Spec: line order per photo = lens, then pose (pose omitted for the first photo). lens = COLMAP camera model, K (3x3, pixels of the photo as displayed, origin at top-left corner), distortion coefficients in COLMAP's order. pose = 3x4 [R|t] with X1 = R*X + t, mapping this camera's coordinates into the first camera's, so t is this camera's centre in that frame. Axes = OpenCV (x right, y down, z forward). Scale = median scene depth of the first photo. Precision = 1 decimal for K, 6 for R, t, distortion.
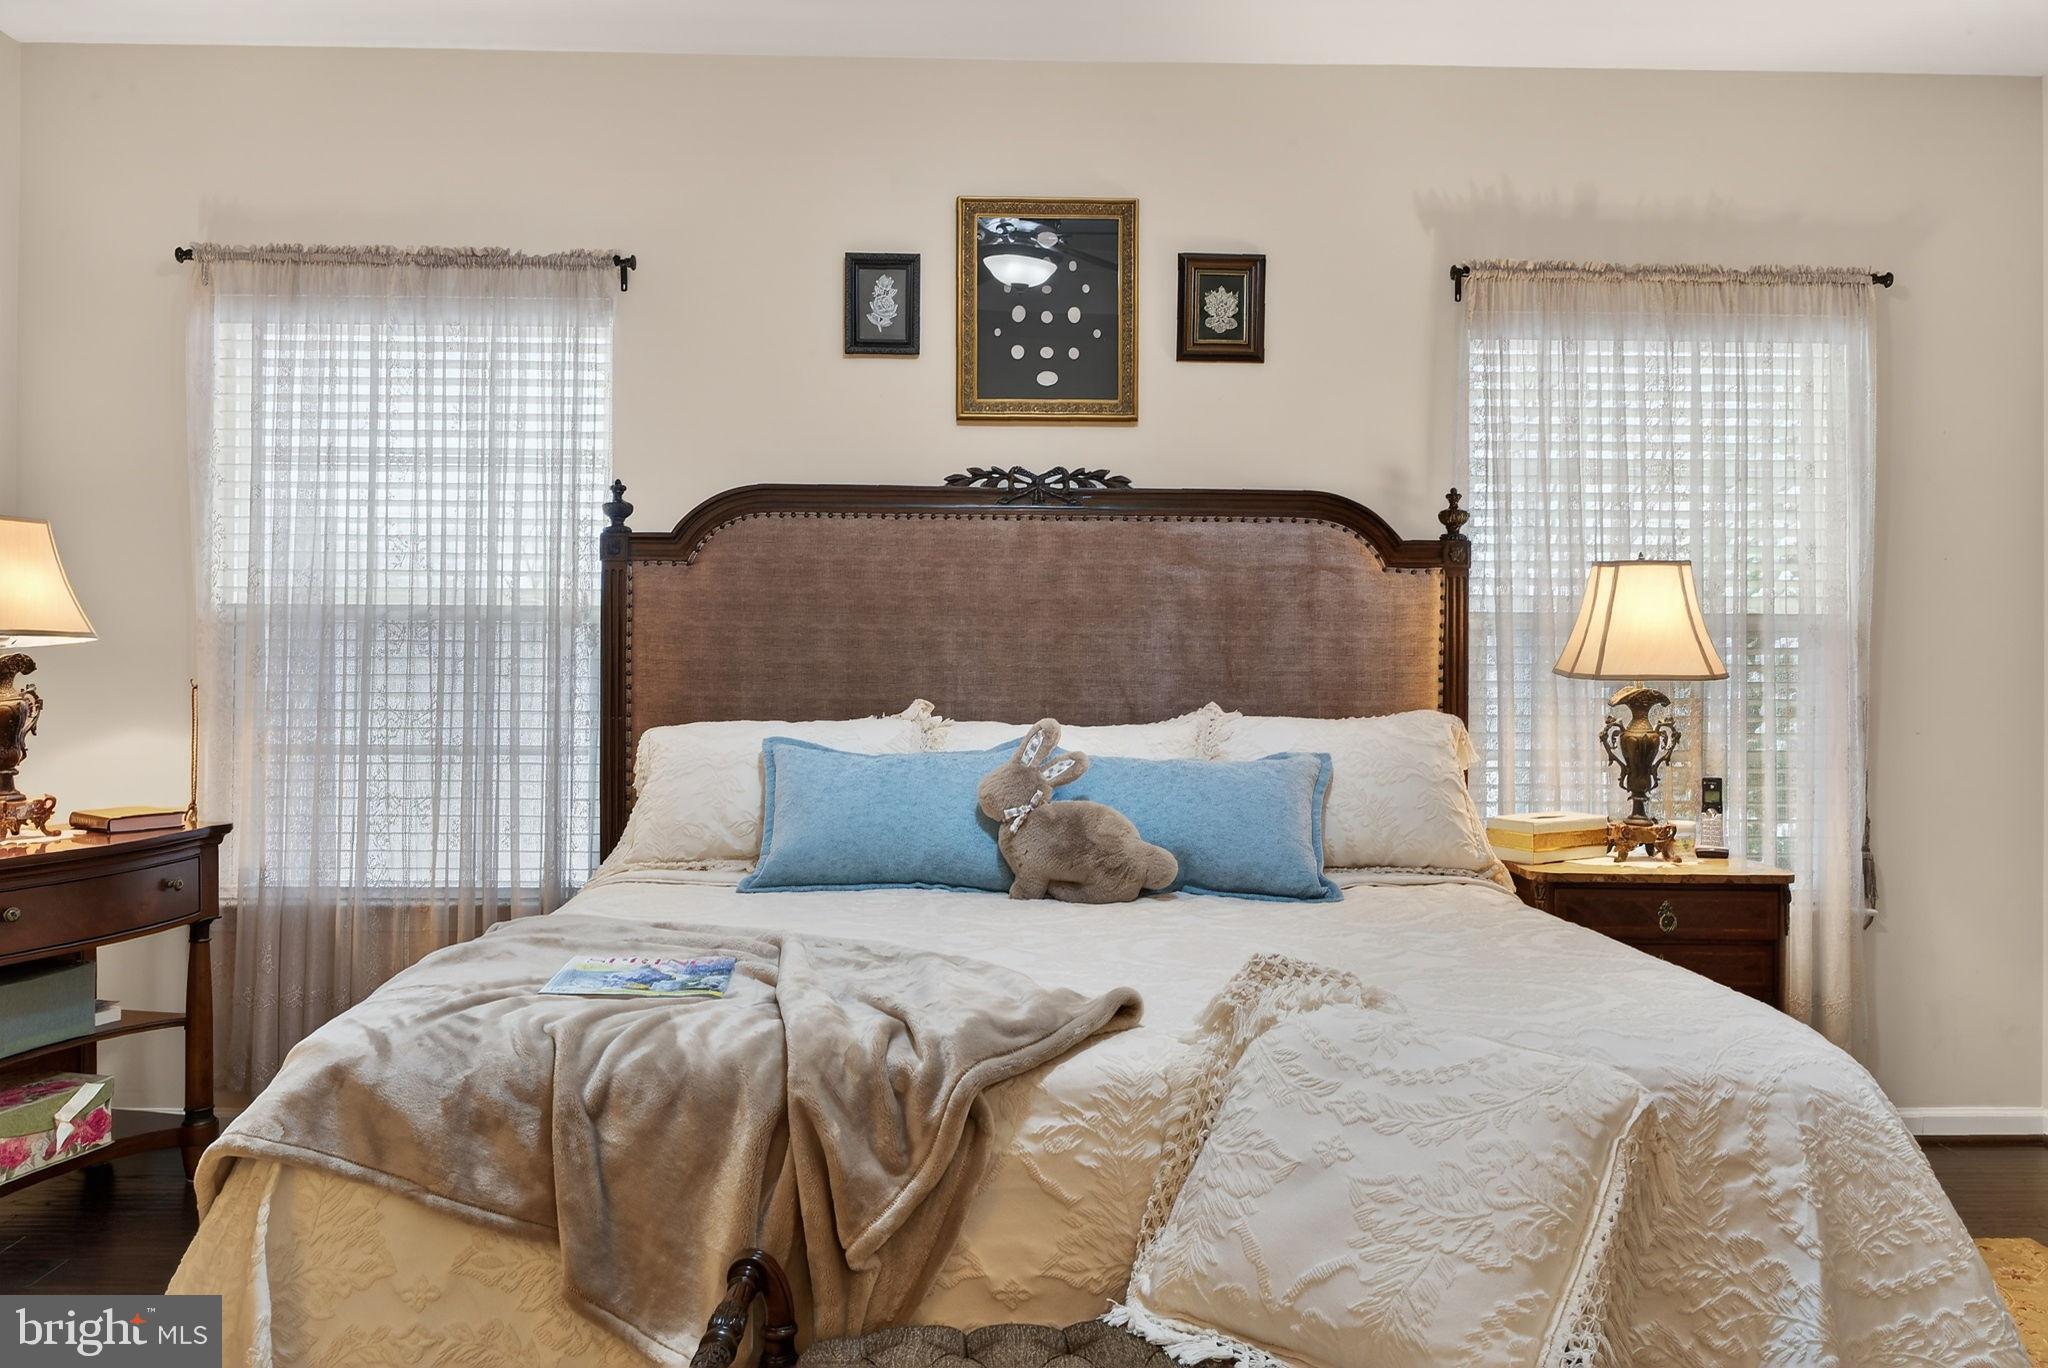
lens RADIAL K [[1574.0, 0, 1031.4], [0, 1574.0, 639.1], [0, 0, 1]] dist [-0.001713, -0.006606]
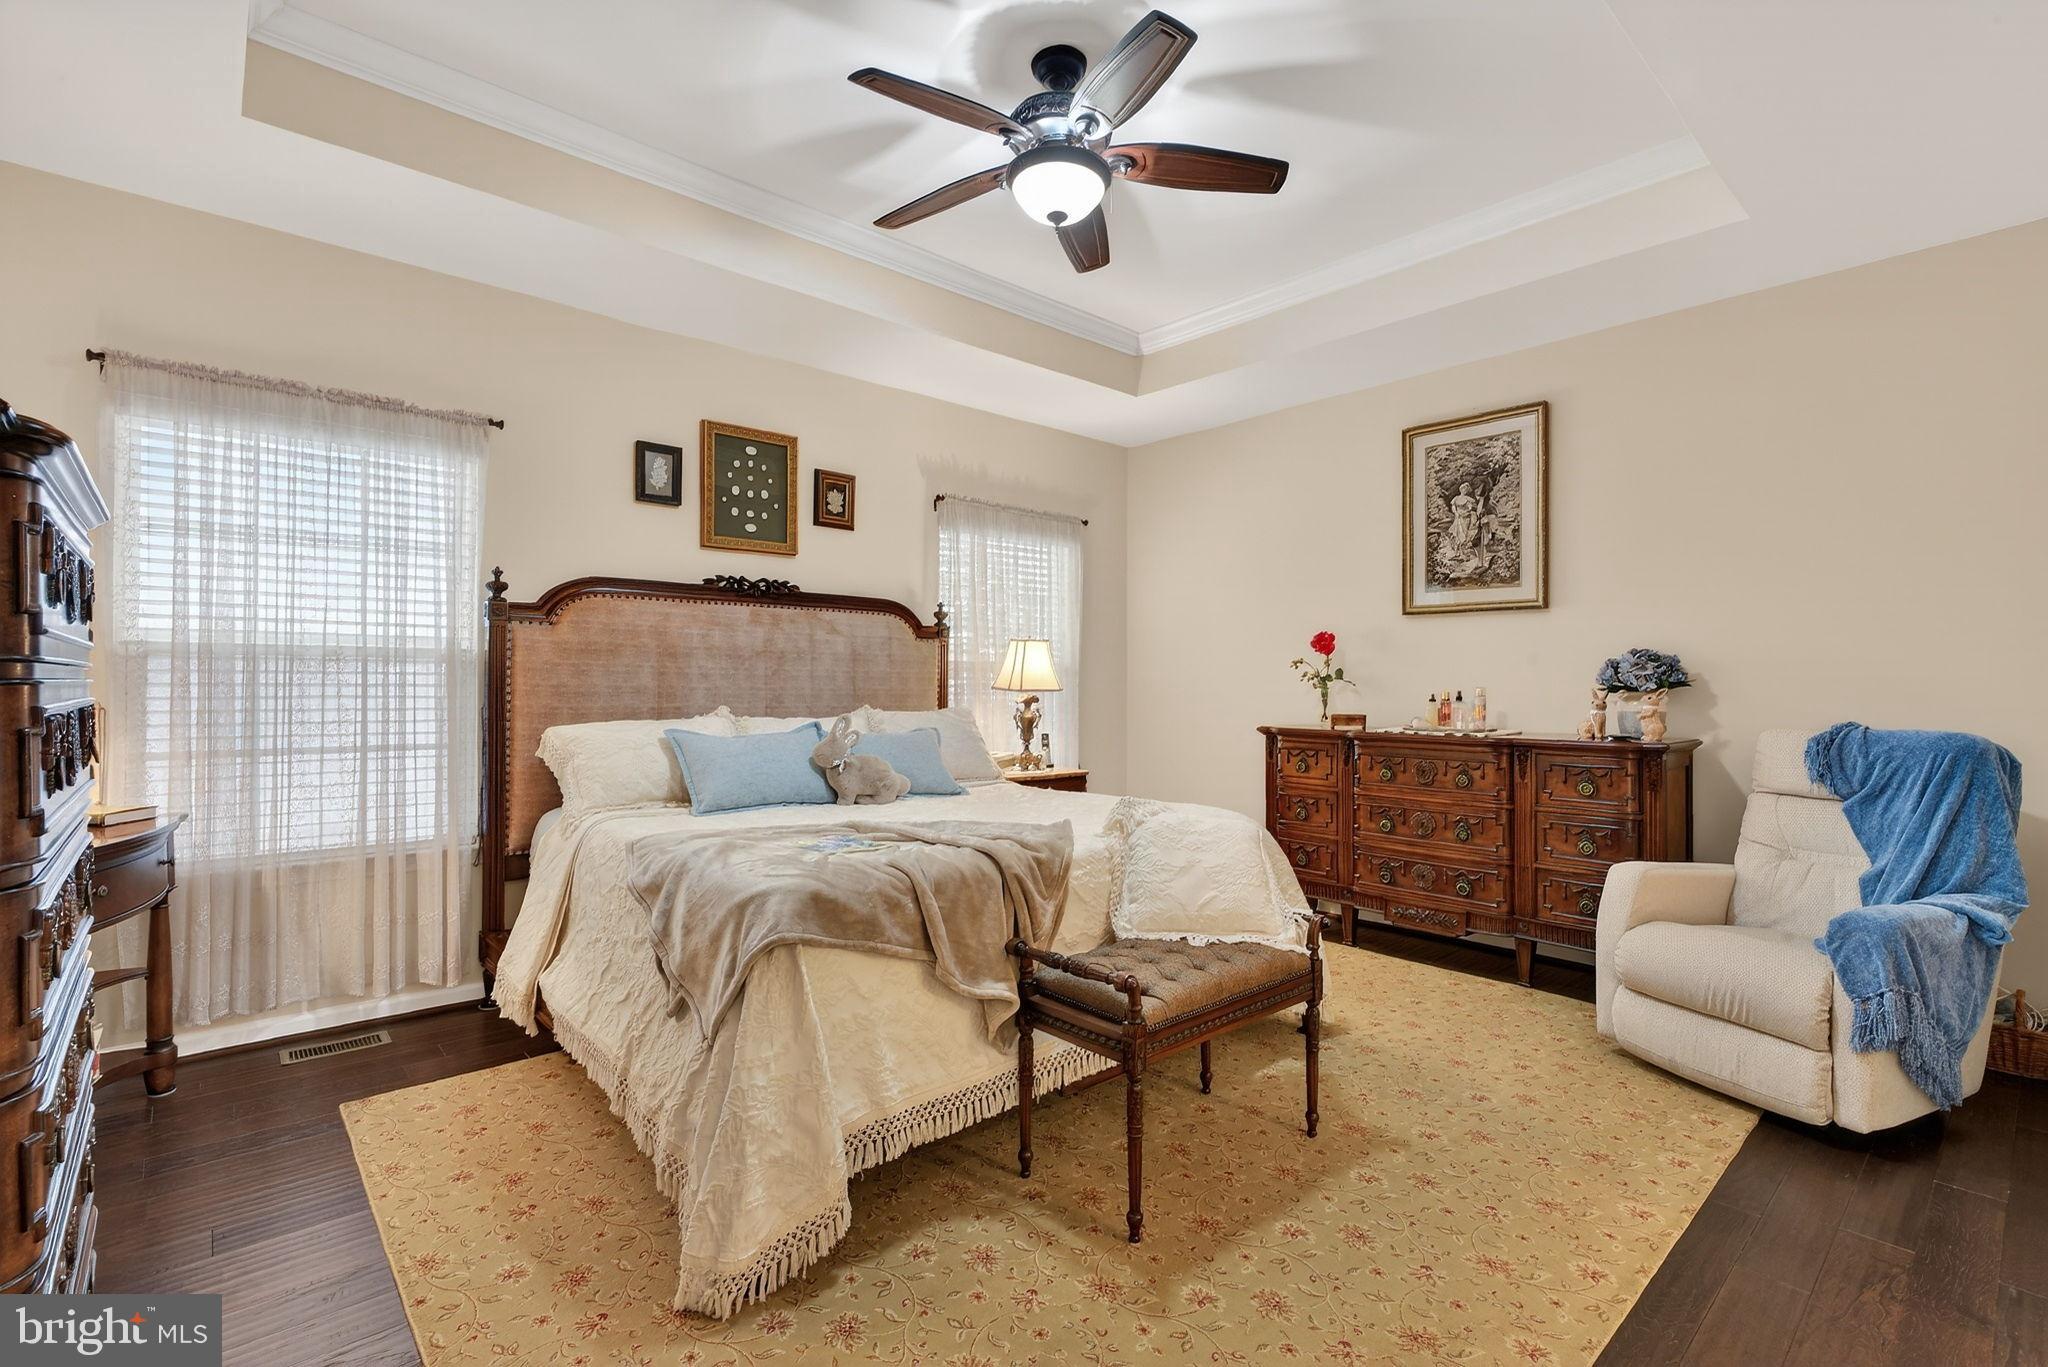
lens RADIAL K [[934.4, 0, 1028.3], [0, 934.4, 678.1], [0, 0, 1]] dist [-0.002320, -0.000551]
pose [[0.763582, 0.000723, 0.645711, -0.453516], [-0.005700, 0.999968, 0.005621, -0.001188], [-0.645686, -0.007973, 0.763561, -0.027166]]
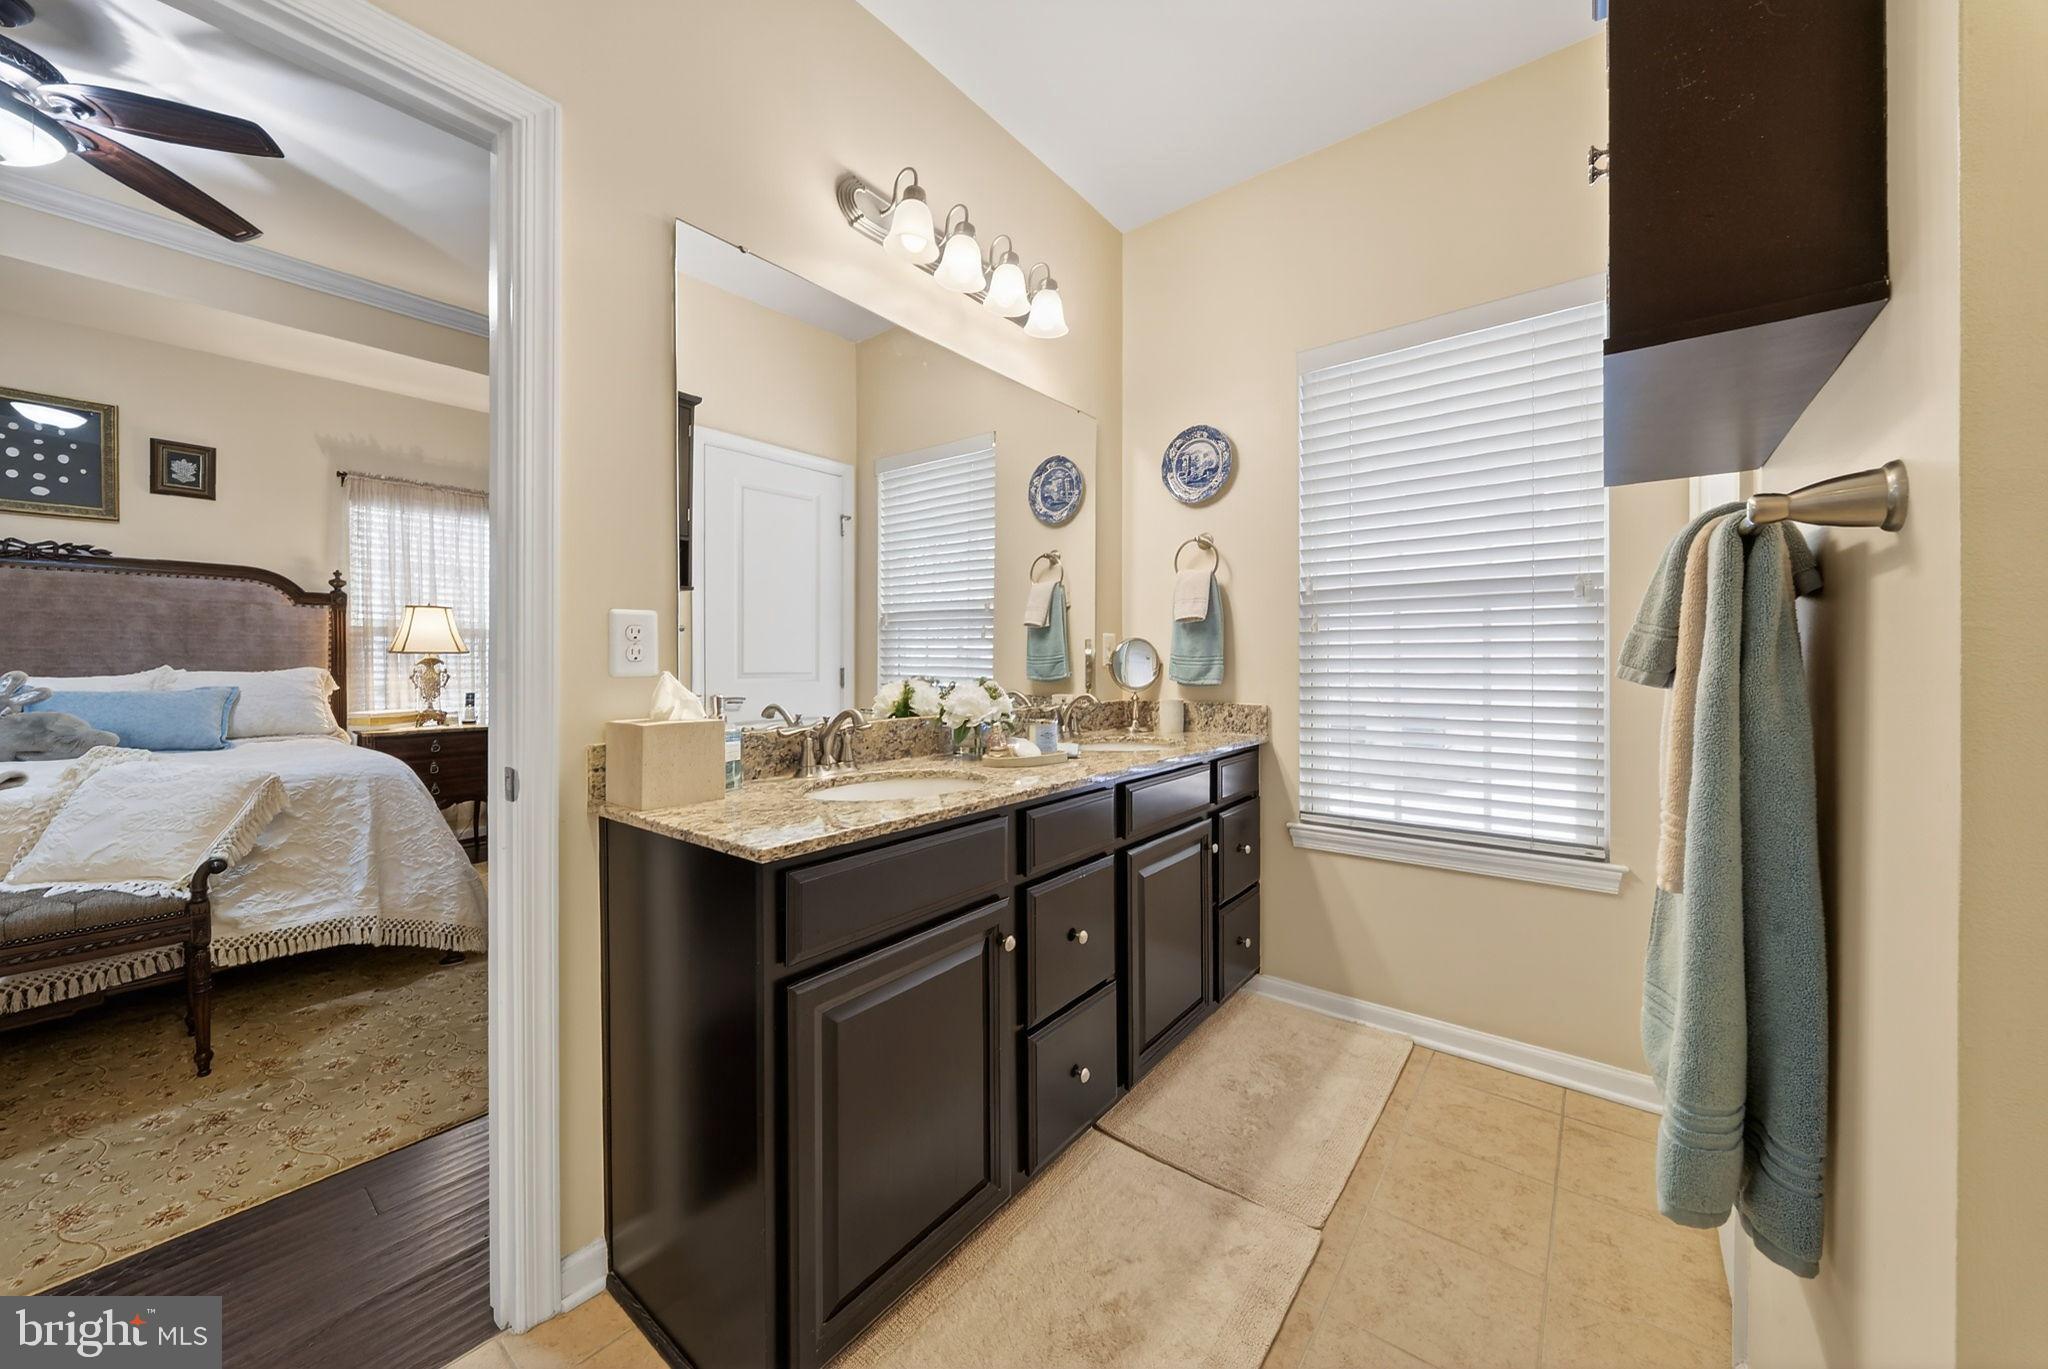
lens RADIAL K [[738.9, 0, 1014.3], [0, 738.9, 666.5], [0, 0, 1]] dist [0.000187, -0.000223]
pose [[0.654379, -0.013579, 0.756044, 0.102156], [-0.001923, 0.999806, 0.019621, 0.019416], [-0.756164, -0.014293, 0.654226, -0.432142]]
